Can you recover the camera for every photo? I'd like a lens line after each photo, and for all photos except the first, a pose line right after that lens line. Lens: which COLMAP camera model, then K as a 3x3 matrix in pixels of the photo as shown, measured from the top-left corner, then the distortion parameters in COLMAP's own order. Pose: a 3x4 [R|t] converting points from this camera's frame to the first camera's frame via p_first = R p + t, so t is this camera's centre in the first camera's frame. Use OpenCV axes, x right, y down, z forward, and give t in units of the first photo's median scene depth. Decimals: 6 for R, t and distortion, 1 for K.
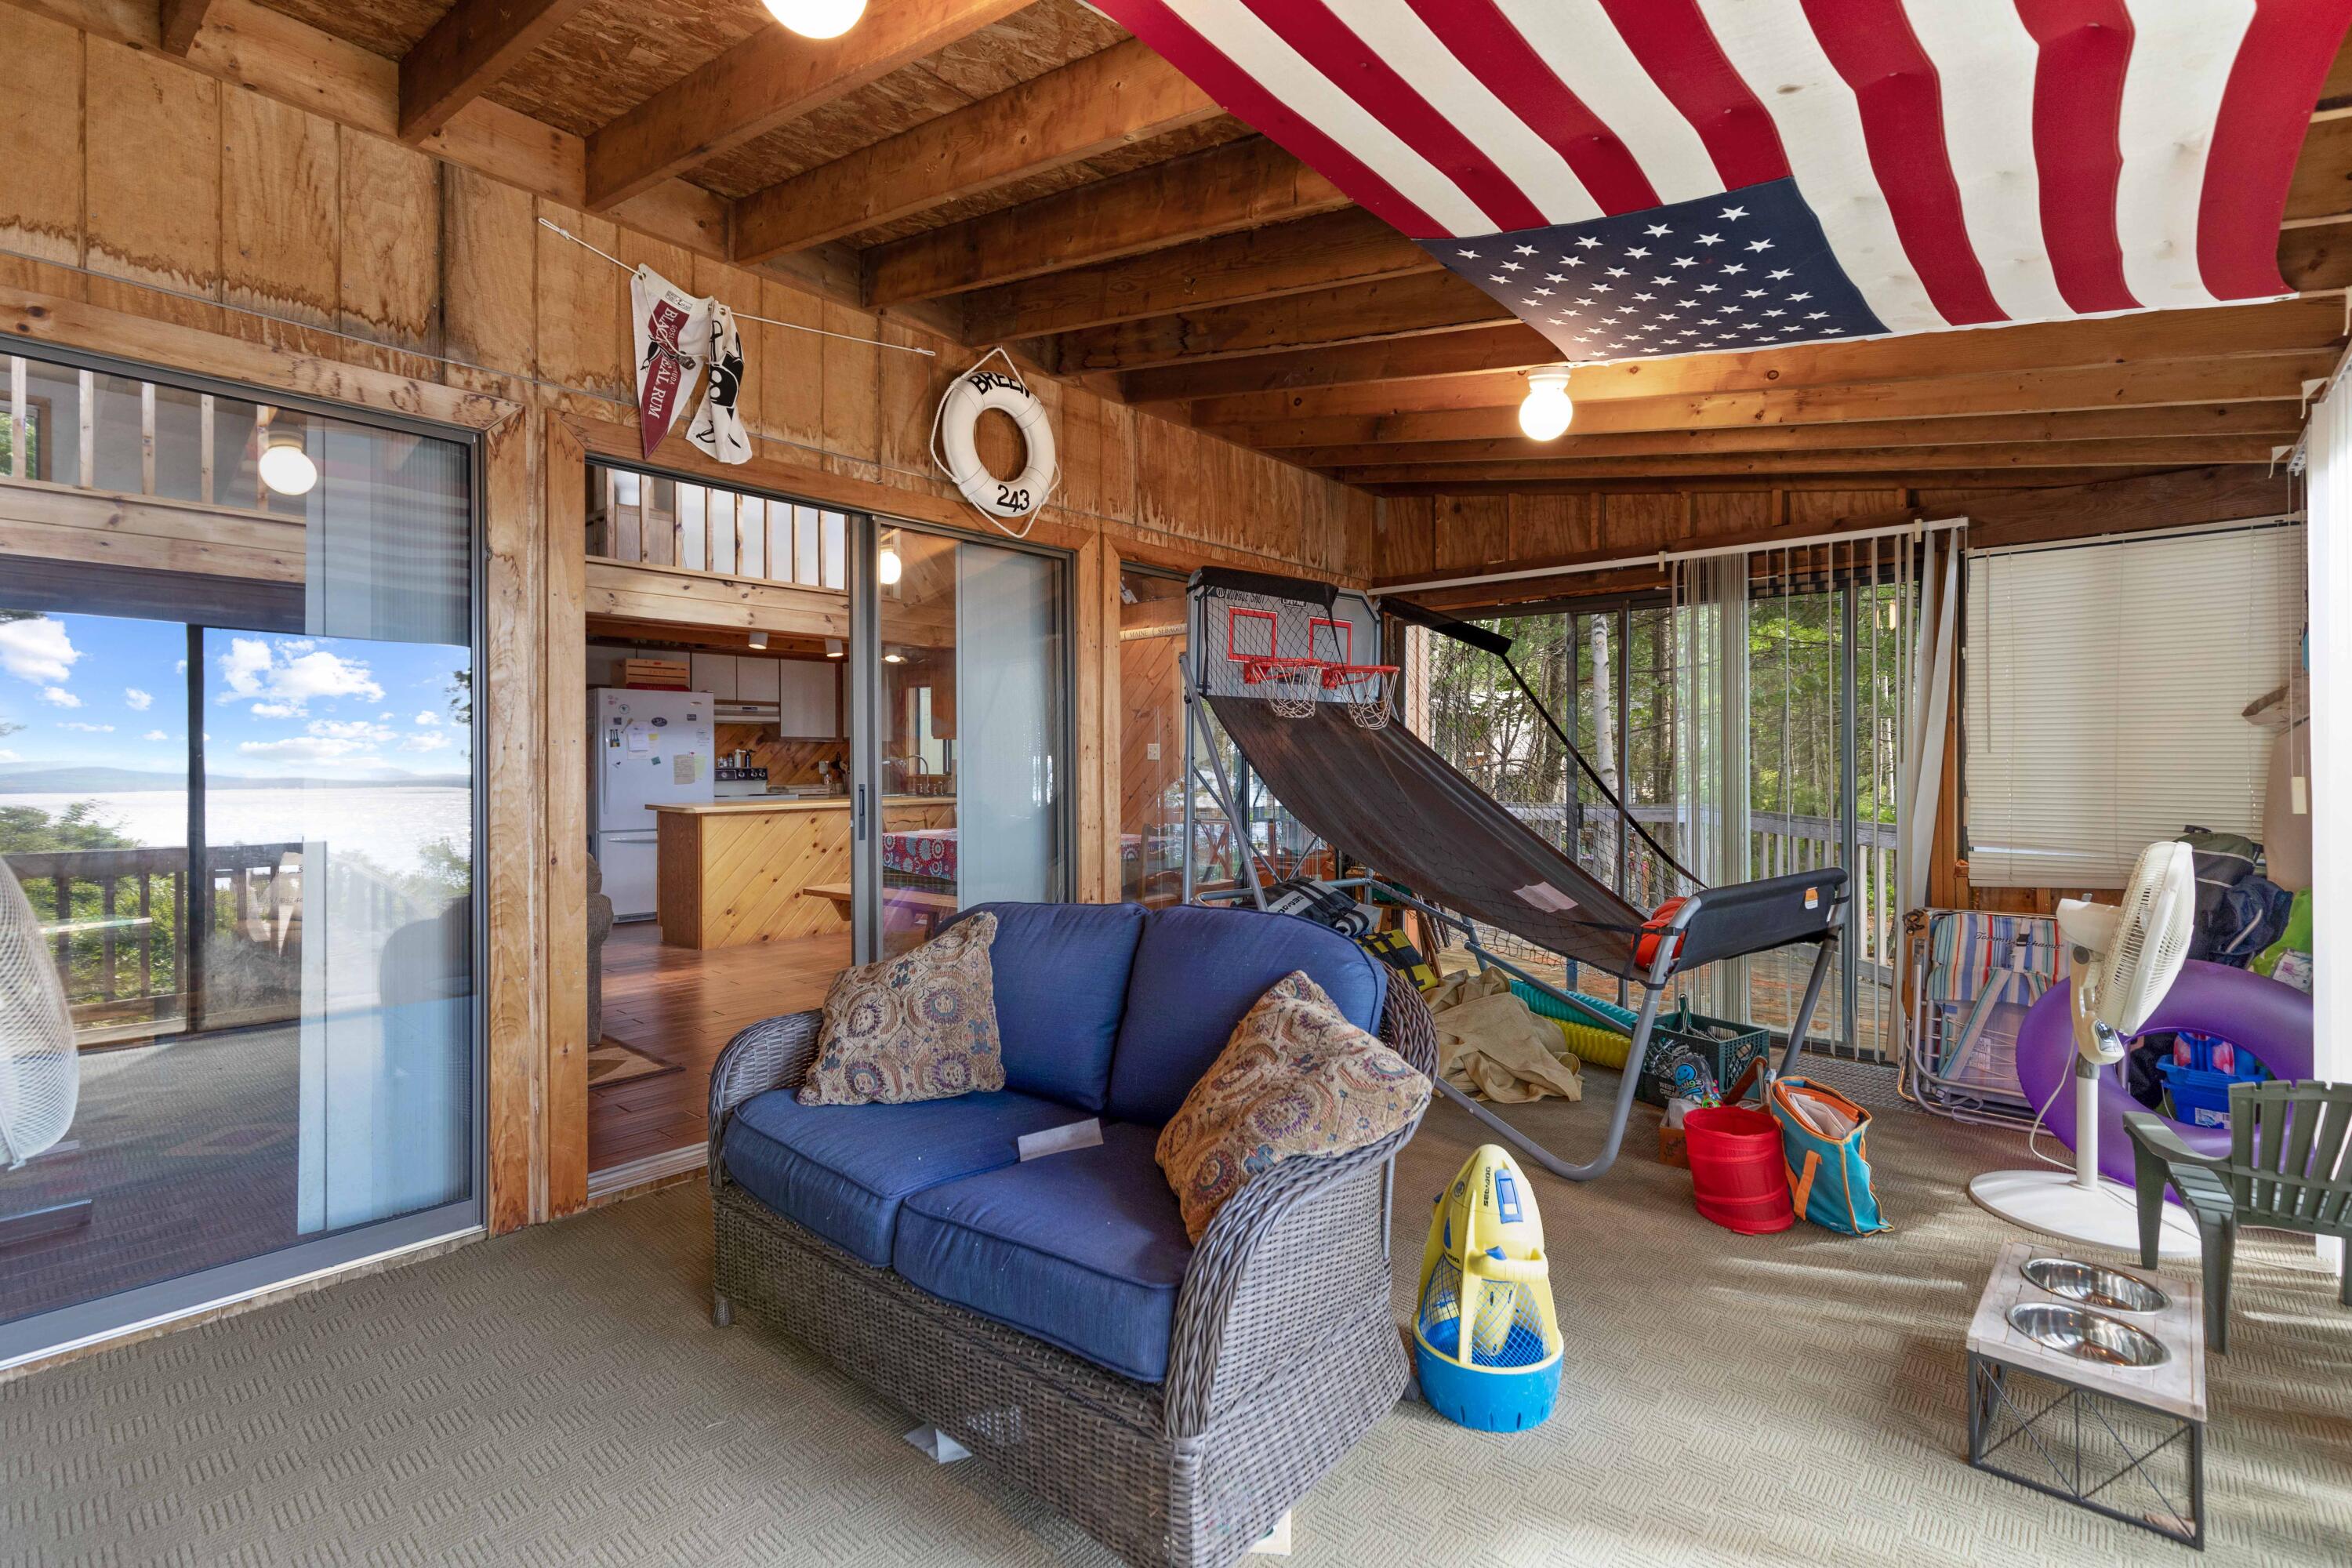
lens RADIAL K [[1056.0, 0, 1189.1], [0, 1056.0, 765.9], [0, 0, 1]] dist [0.004330, -0.001040]
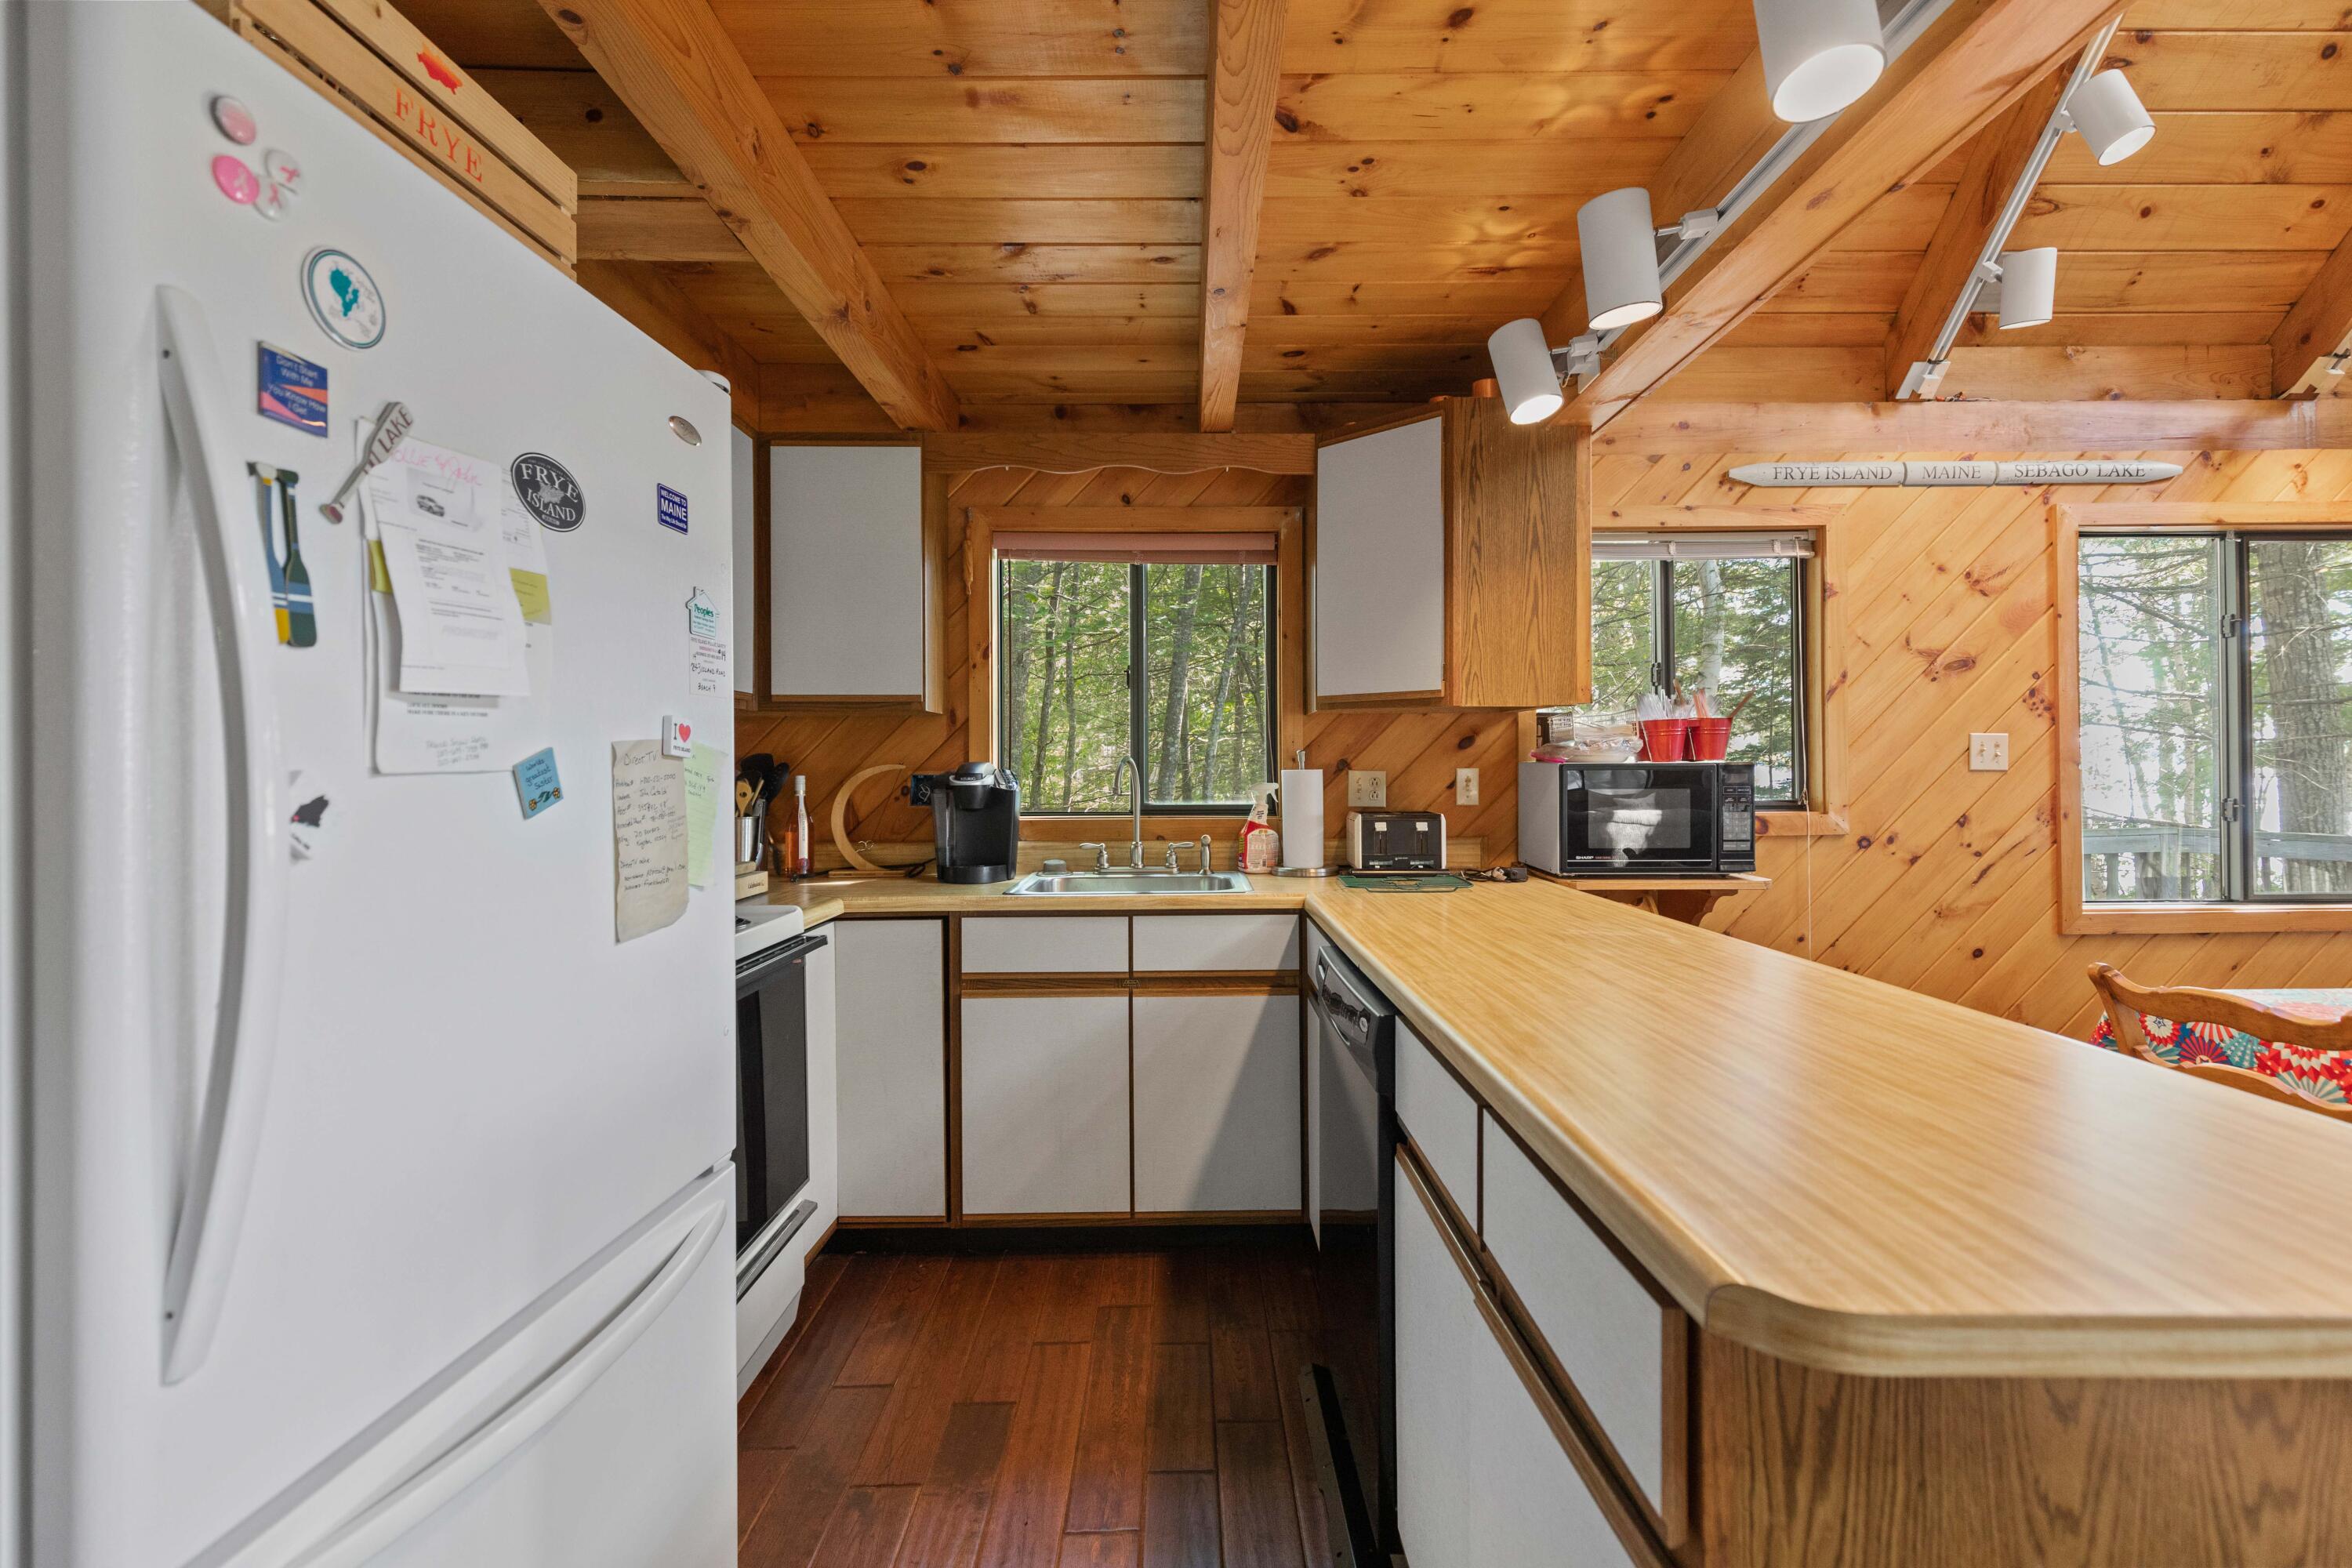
lens RADIAL K [[1056.0, 0, 1176.9], [0, 1056.0, 769.3], [0, 0, 1]] dist [0.004330, -0.001040]
pose [[0.746033, 0.001091, 0.665909, -0.726122], [0.007153, 0.999928, -0.009652, -0.005652], [-0.665871, 0.011964, 0.745971, 1.155220]]
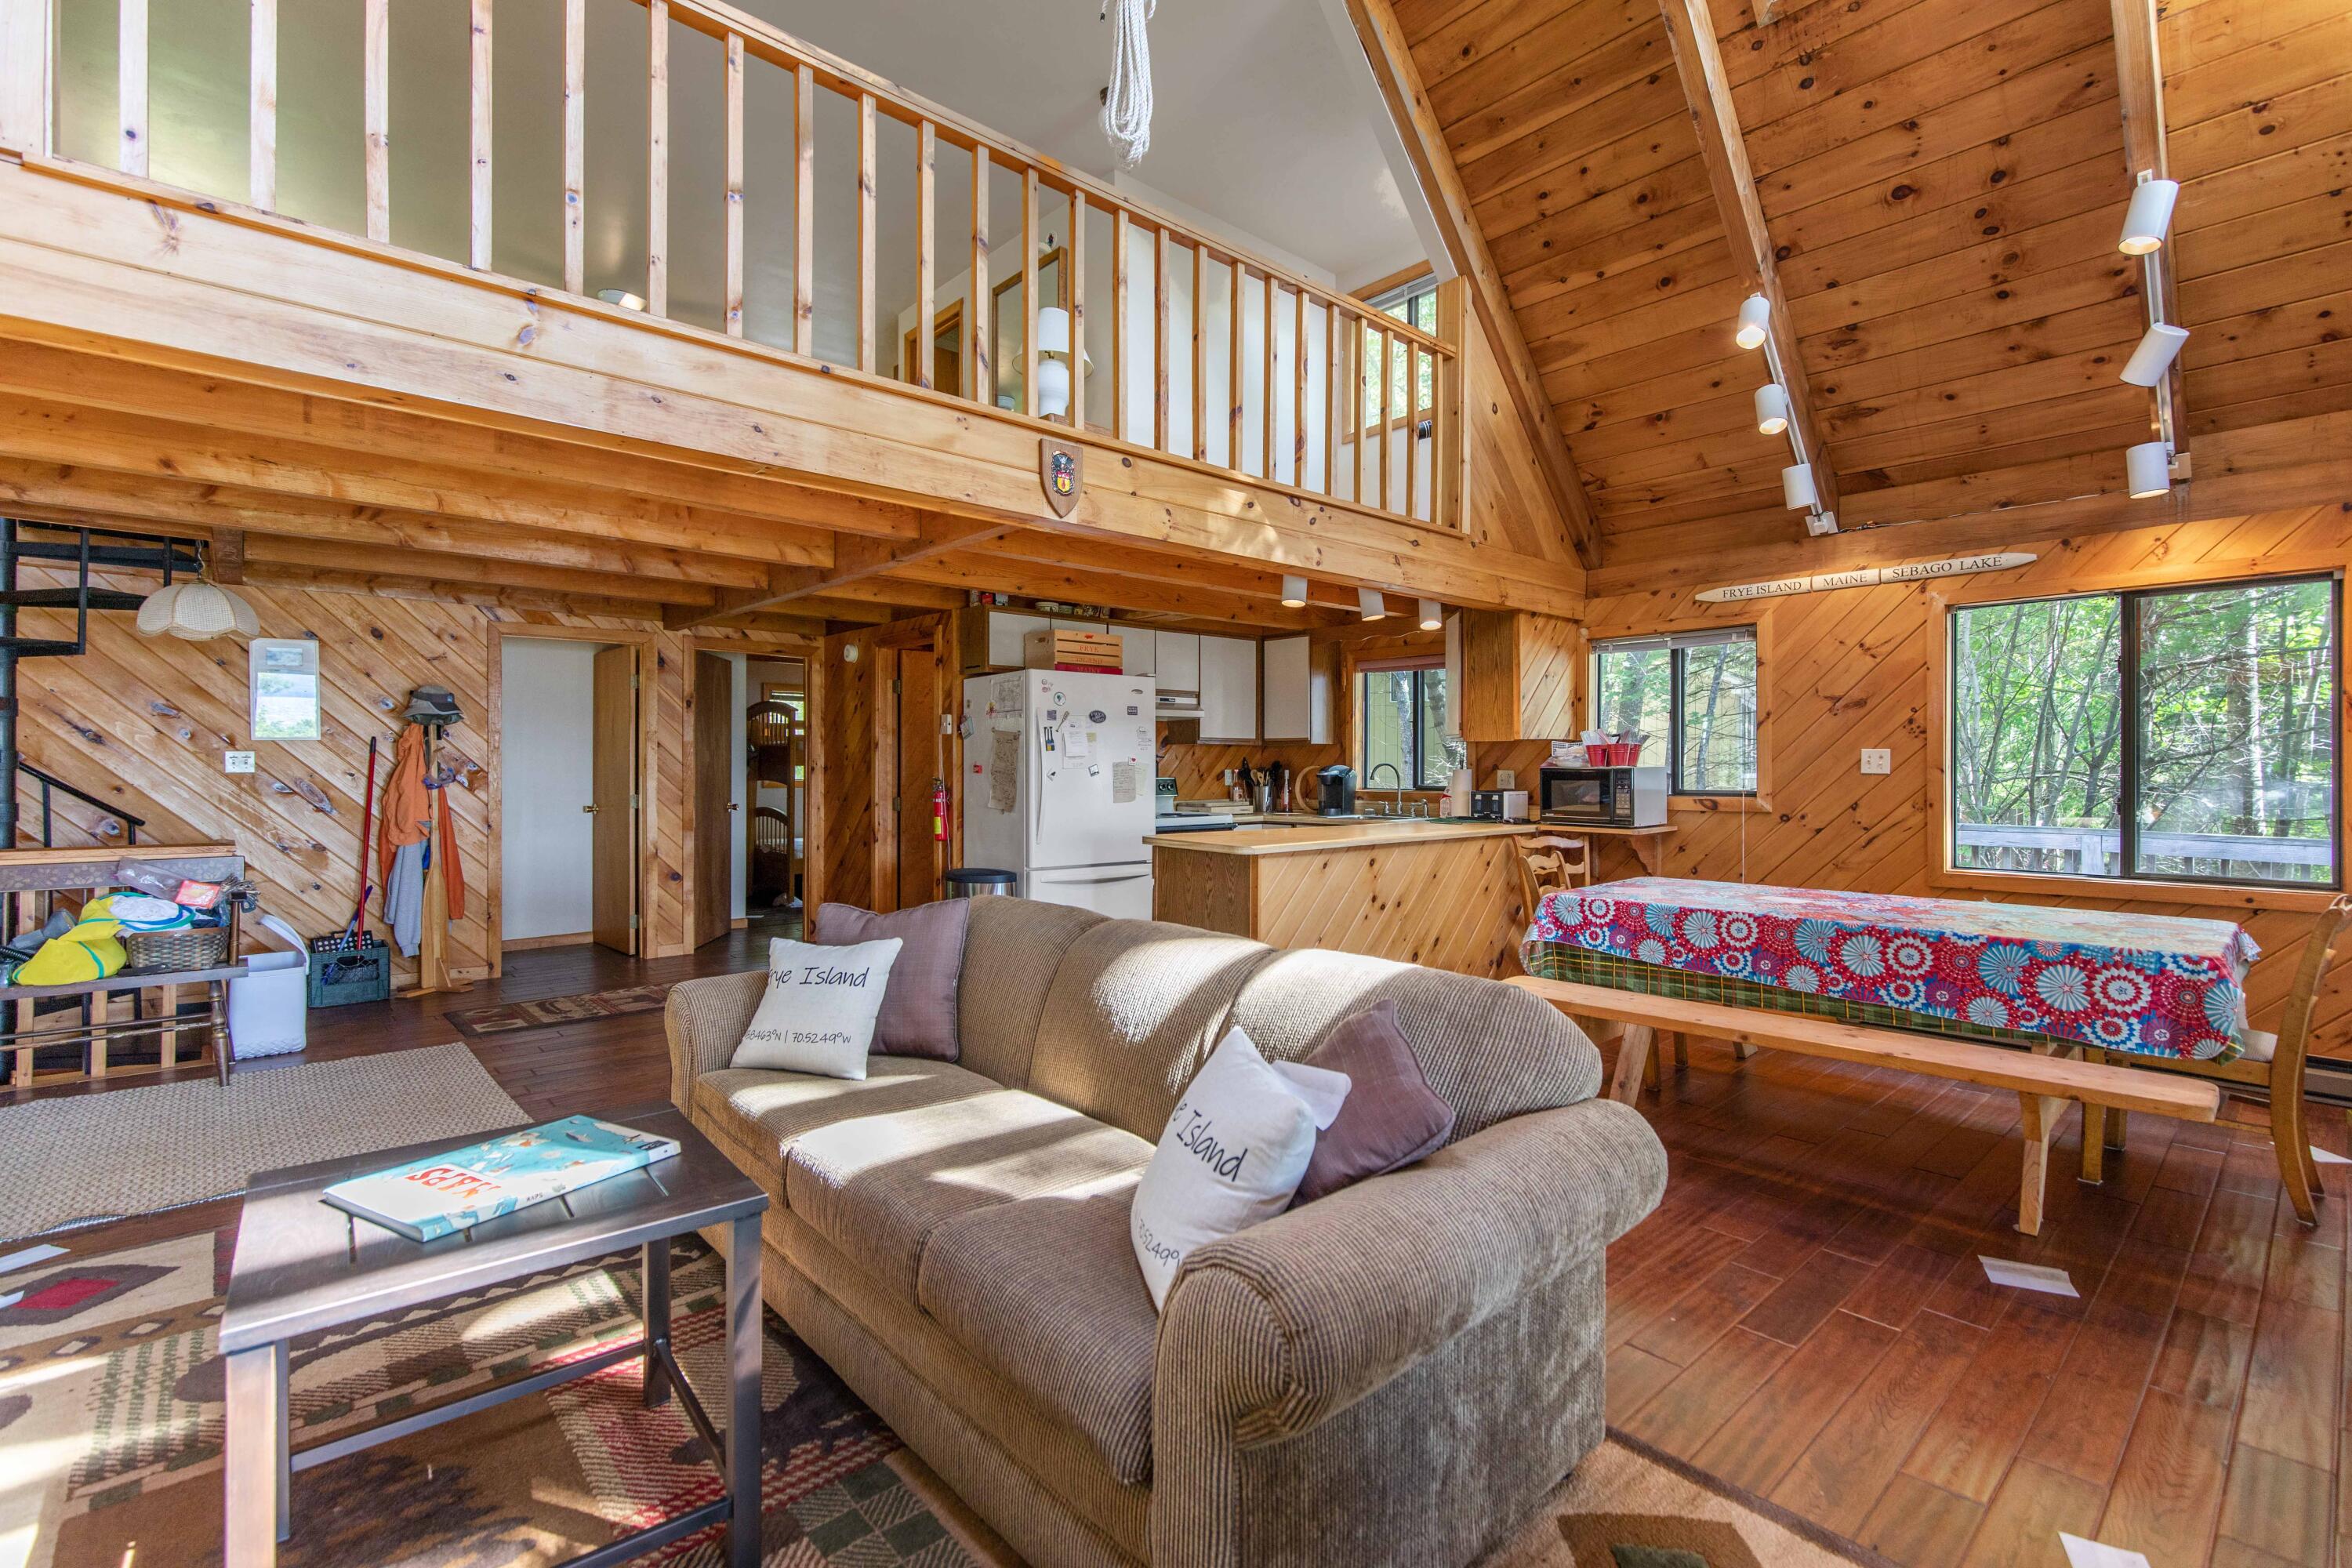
lens RADIAL K [[1056.0, 0, 1182.4], [0, 1056.0, 776.0], [0, 0, 1]] dist [0.004330, -0.001040]
pose [[0.991478, 0.006020, -0.130136, -0.477080], [-0.005182, 0.999964, 0.006775, -0.008416], [0.130172, -0.006043, 0.991473, 0.395576]]
